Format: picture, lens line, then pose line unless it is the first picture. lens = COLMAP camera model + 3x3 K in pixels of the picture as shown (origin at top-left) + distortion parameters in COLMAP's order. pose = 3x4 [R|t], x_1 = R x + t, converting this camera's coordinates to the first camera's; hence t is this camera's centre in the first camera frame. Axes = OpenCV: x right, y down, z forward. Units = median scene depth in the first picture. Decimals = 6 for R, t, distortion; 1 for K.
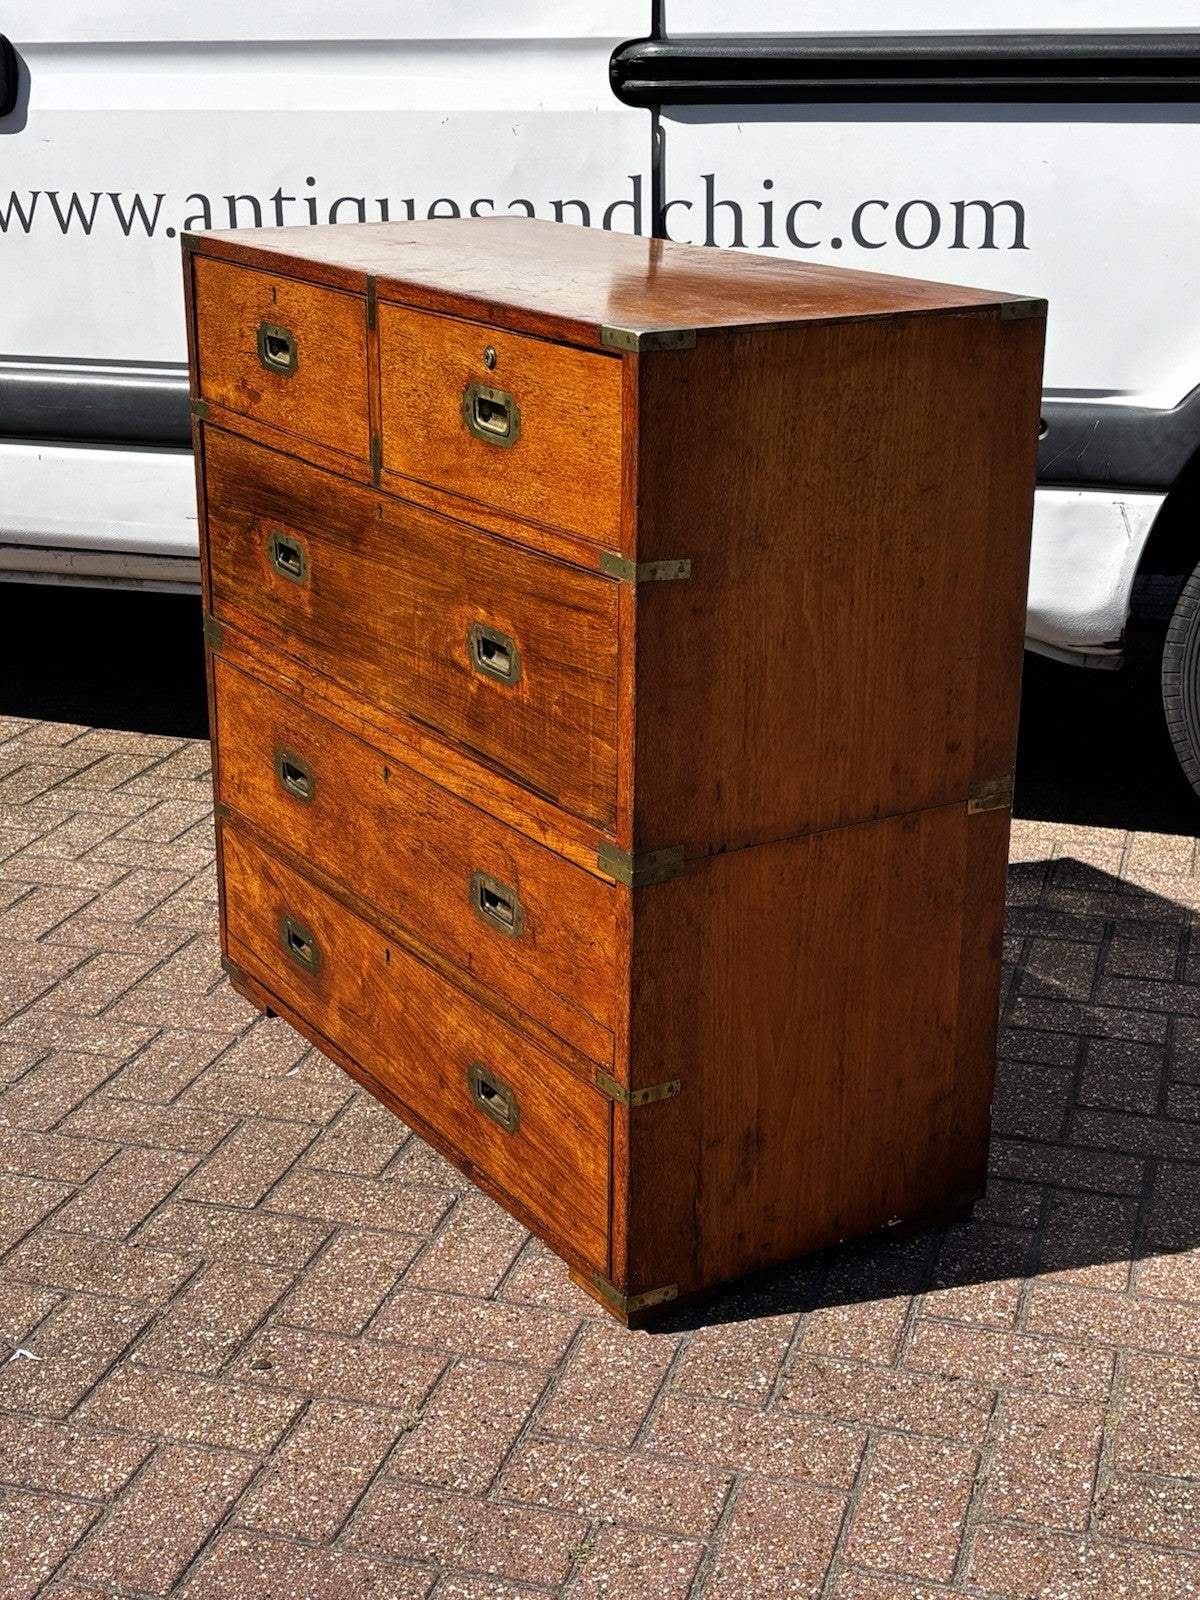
lens RADIAL K [[2301.1, 0, 595.9], [0, 2301.1, 806.0], [0, 0, 1]] dist [0.096949, 0.000000]
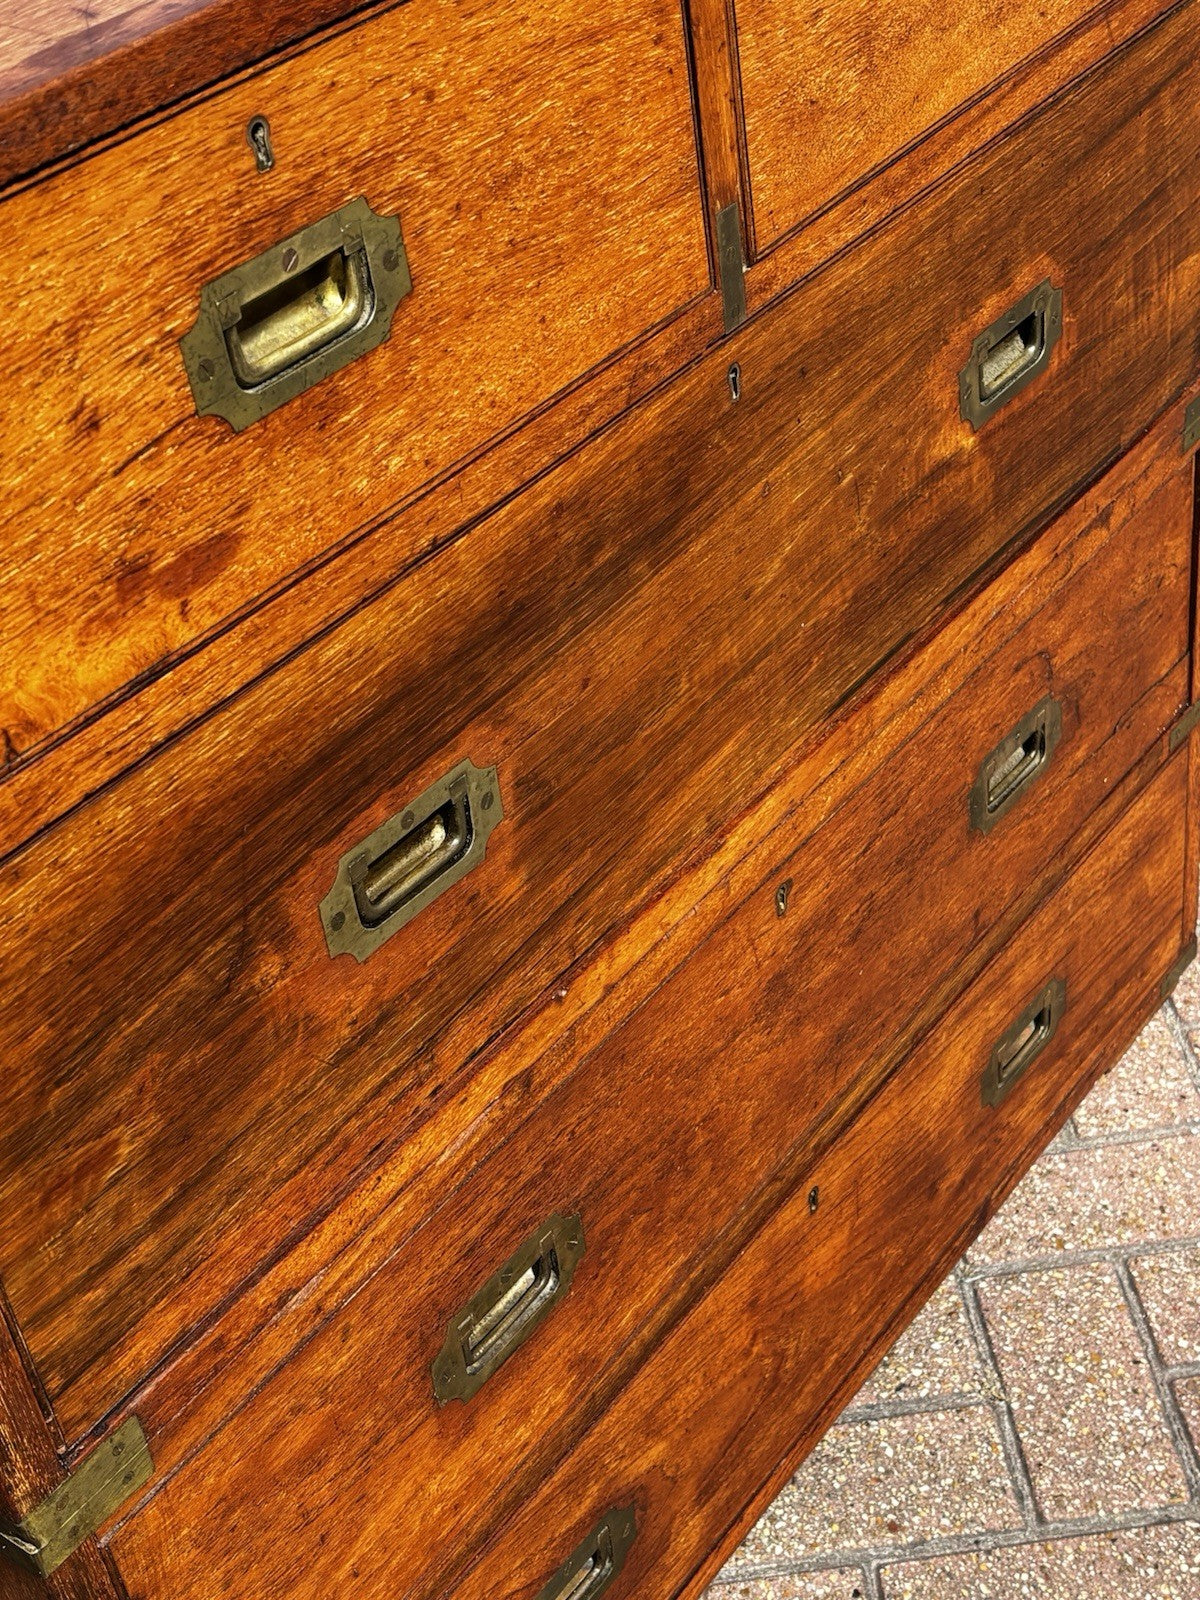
lens RADIAL K [[2301.1, 0, 590.2], [0, 2301.1, 808.5], [0, 0, 1]] dist [0.096949, 0.000000]
pose [[-0.356306, -0.524826, 0.773048, -0.447296], [0.417611, 0.650665, 0.634221, -0.353093], [-0.835851, 0.548810, -0.012663, 1.074572]]
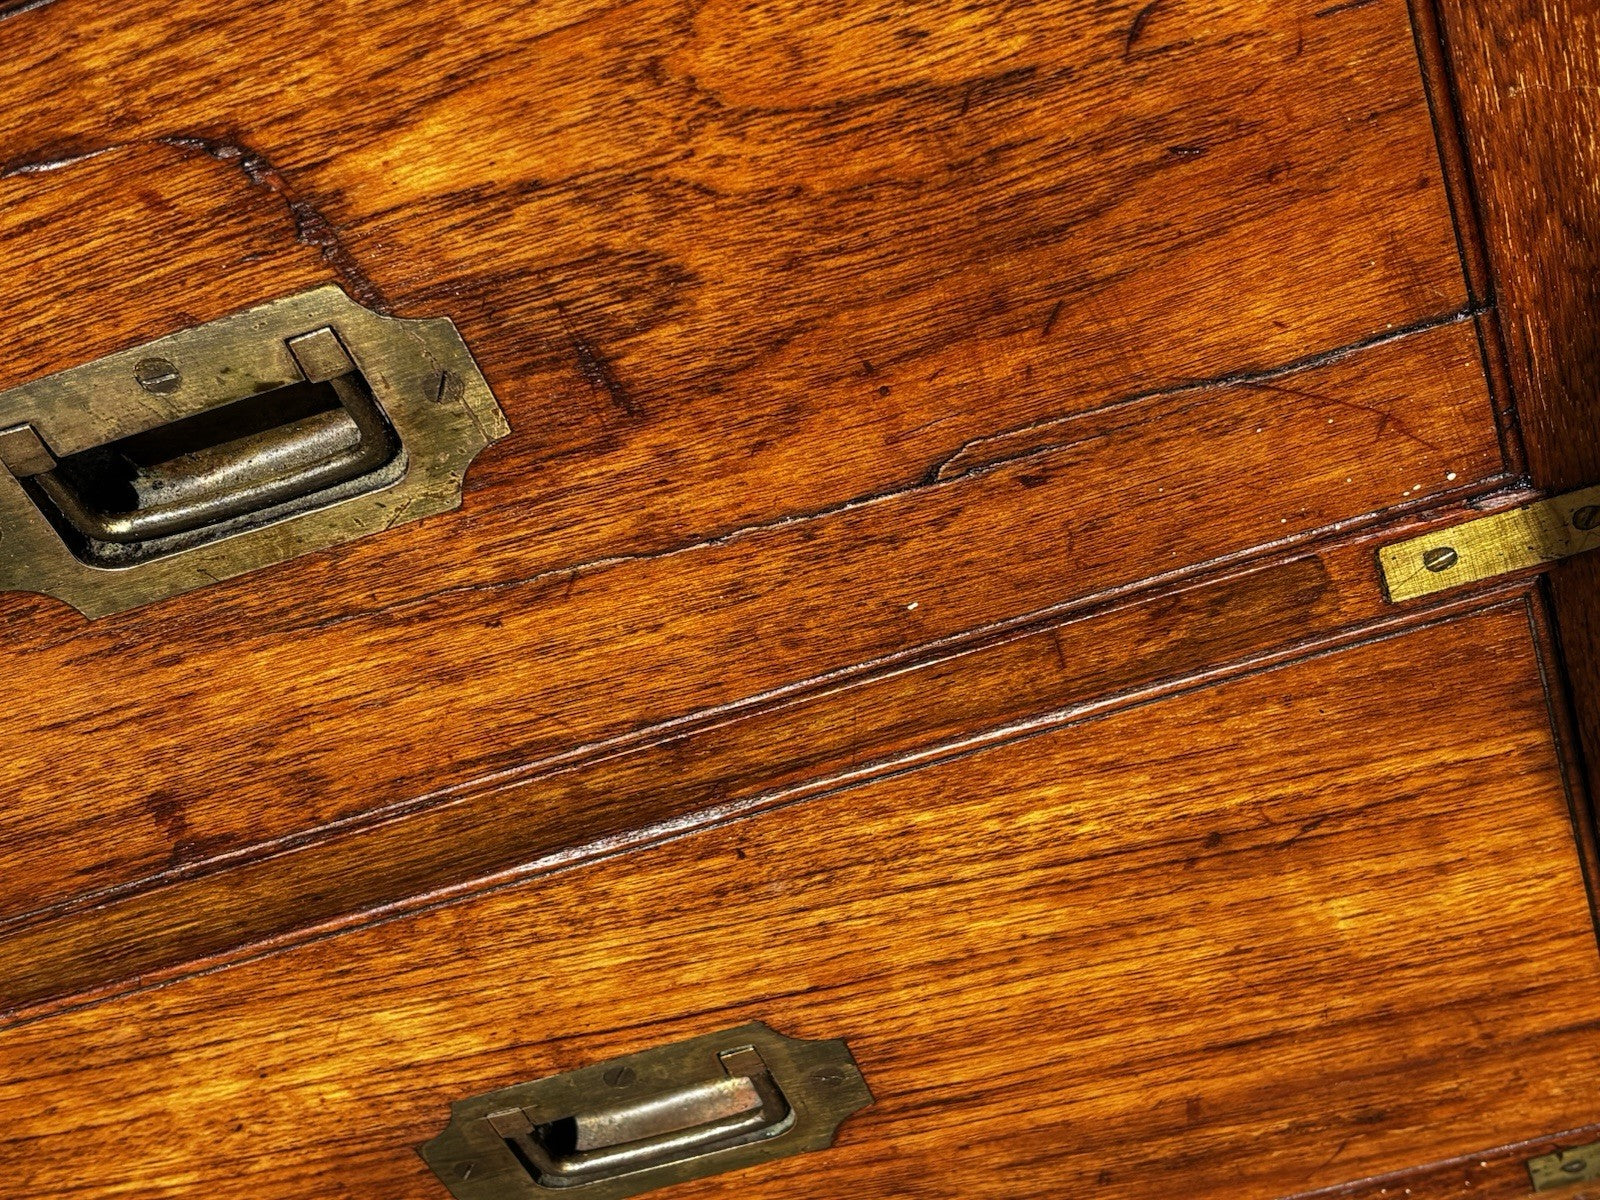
lens RADIAL K [[2301.1, 0, 801.5], [0, 2301.1, 599.8], [0, 0, 1]] dist [0.096949, 0.000000]
pose [[0.452065, -0.717836, 0.529479, -0.123600], [0.594894, 0.684933, 0.420675, 0.001153], [-0.664634, 0.124812, 0.736671, 0.813914]]
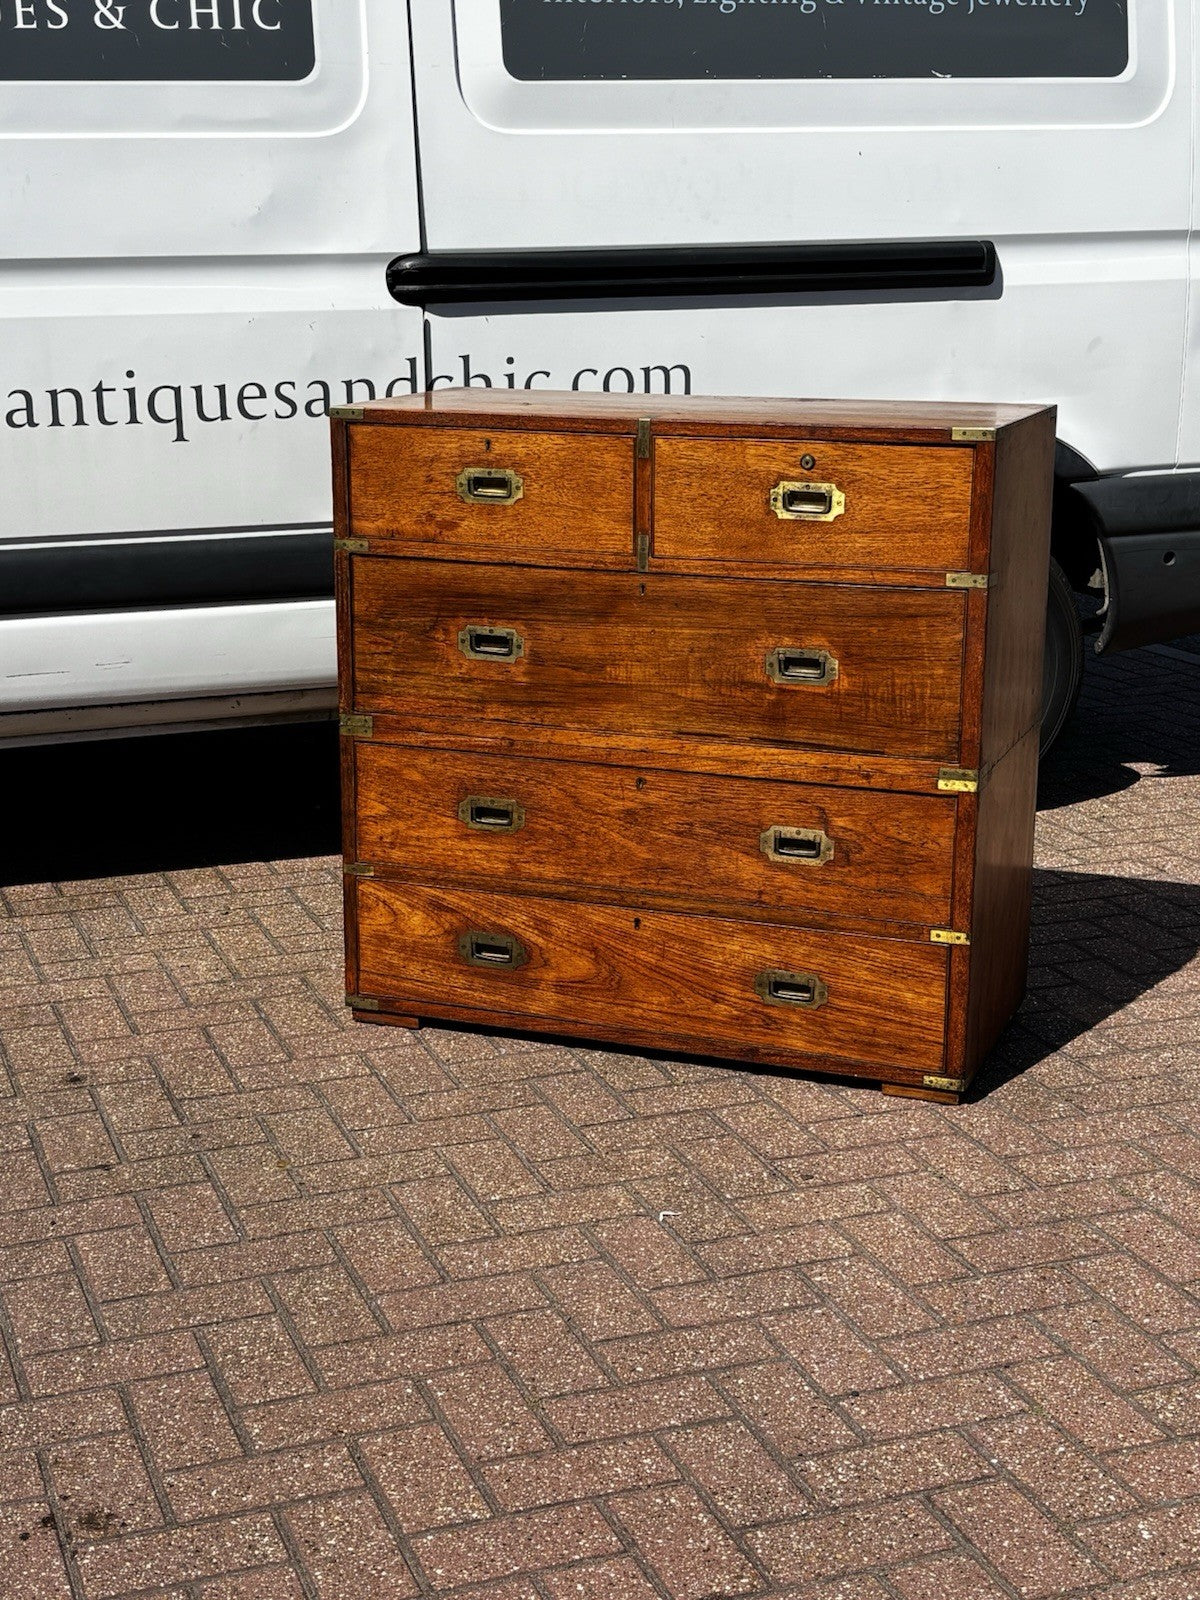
lens RADIAL K [[2301.1, 0, 587.9], [0, 2301.1, 794.4], [0, 0, 1]] dist [0.096949, 0.000000]
pose [[0.798851, -0.148211, 0.582984, -0.945084], [0.198831, 0.979755, -0.023372, 0.018721], [-0.567718, 0.134586, 0.812147, -0.082674]]
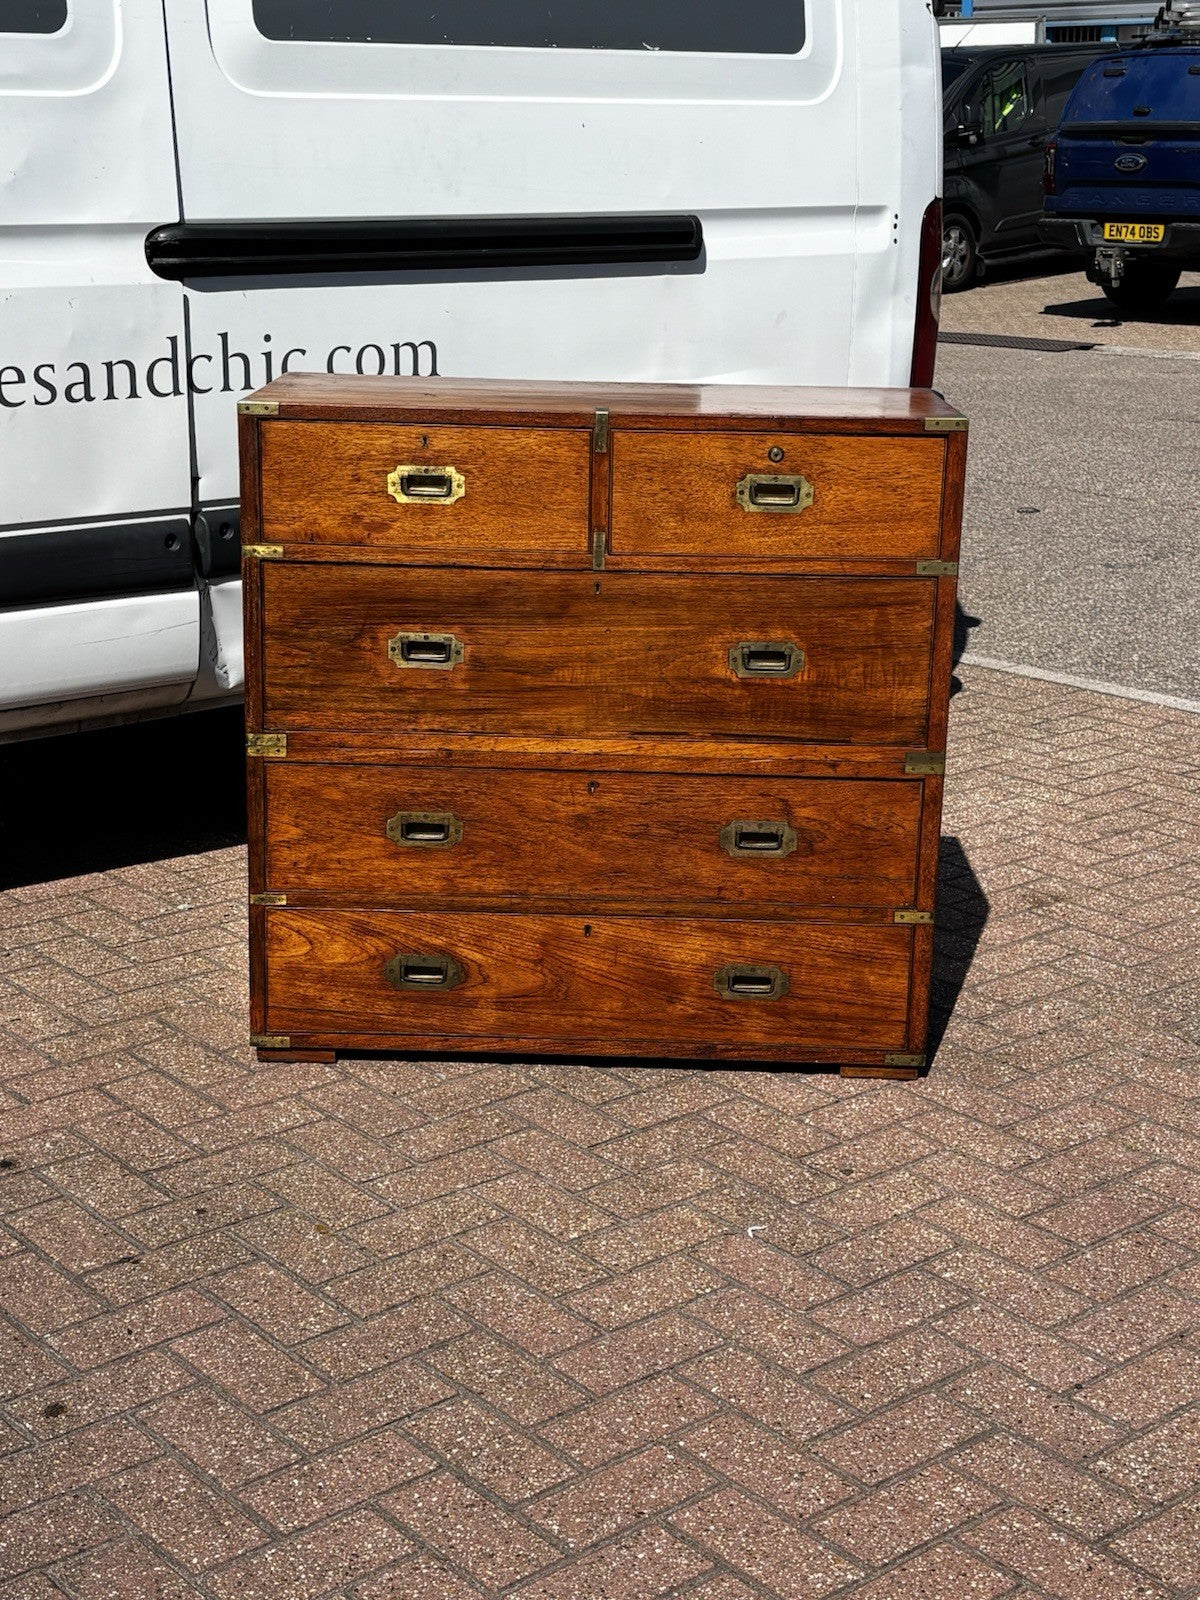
lens RADIAL K [[2301.1, 0, 591.2], [0, 2301.1, 787.1], [0, 0, 1]] dist [0.096949, 0.000000]
pose [[0.543897, -0.212098, 0.811906, -1.207194], [0.257376, 0.963063, 0.079169, -0.123115], [-0.798708, 0.165905, 0.578396, 0.253423]]
